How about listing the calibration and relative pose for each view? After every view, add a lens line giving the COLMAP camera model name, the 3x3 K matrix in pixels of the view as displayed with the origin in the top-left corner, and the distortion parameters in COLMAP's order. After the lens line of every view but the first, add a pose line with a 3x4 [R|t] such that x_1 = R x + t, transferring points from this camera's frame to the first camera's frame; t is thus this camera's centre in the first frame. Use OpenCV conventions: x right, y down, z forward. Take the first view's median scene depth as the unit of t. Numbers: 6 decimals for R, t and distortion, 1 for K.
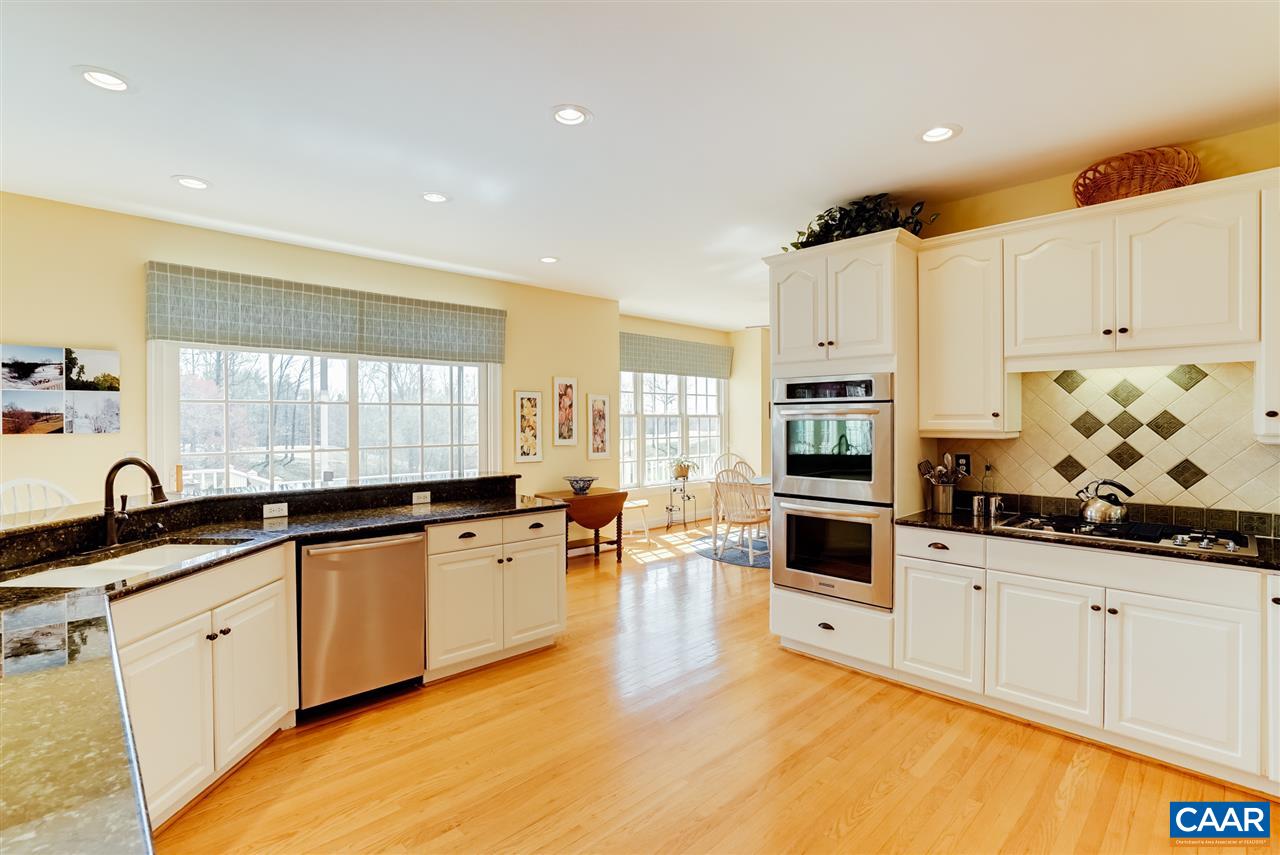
lens RADIAL K [[594.1, 0, 632.1], [0, 594.1, 422.4], [0, 0, 1]] dist [-0.002218, 0.000258]
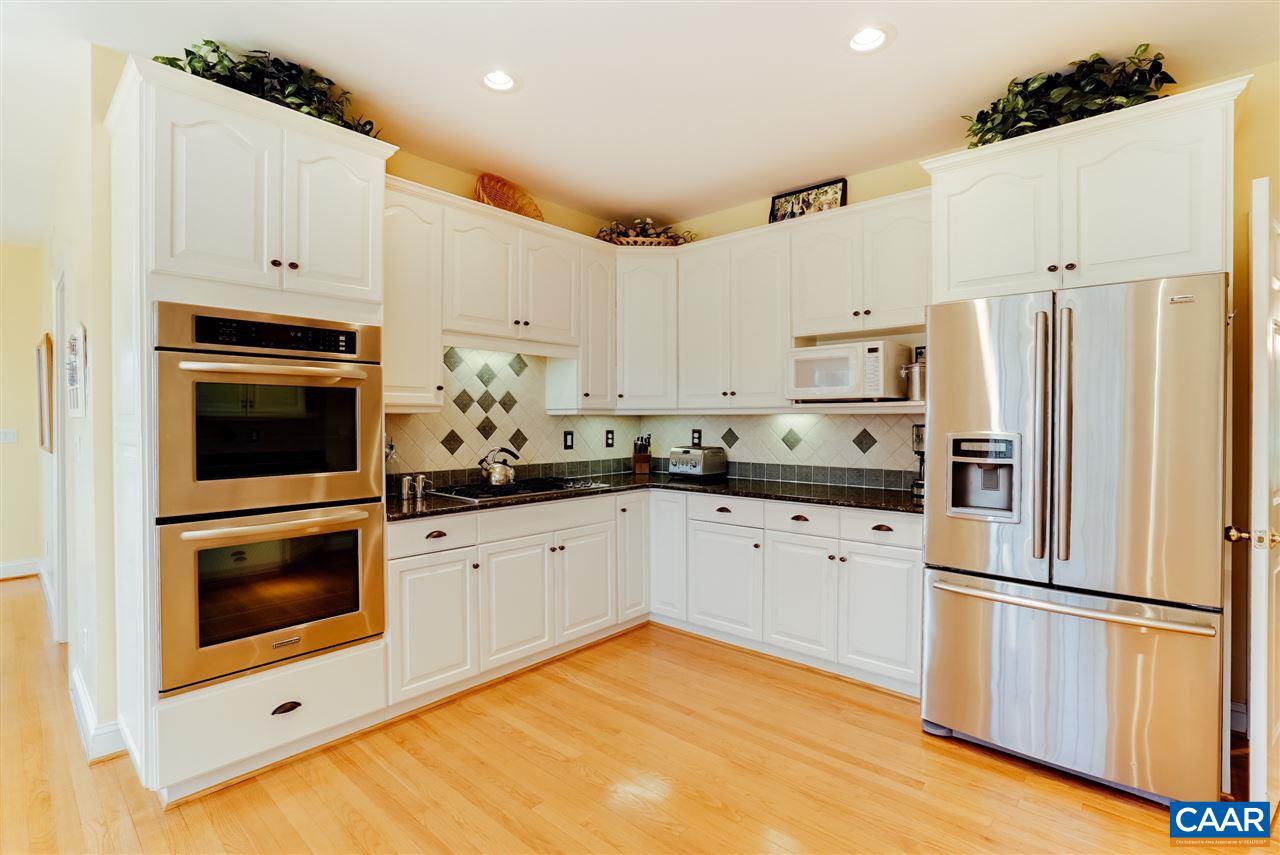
lens RADIAL K [[620.0, 0, 640.0], [0, 620.0, 427.5], [0, 0, 1]] dist [-0.002008, 0.000140]
pose [[-0.083339, -0.010557, 0.996465, -0.417255], [0.005239, 0.999925, 0.011032, 0.041875], [-0.996507, 0.006140, -0.083278, 0.772434]]
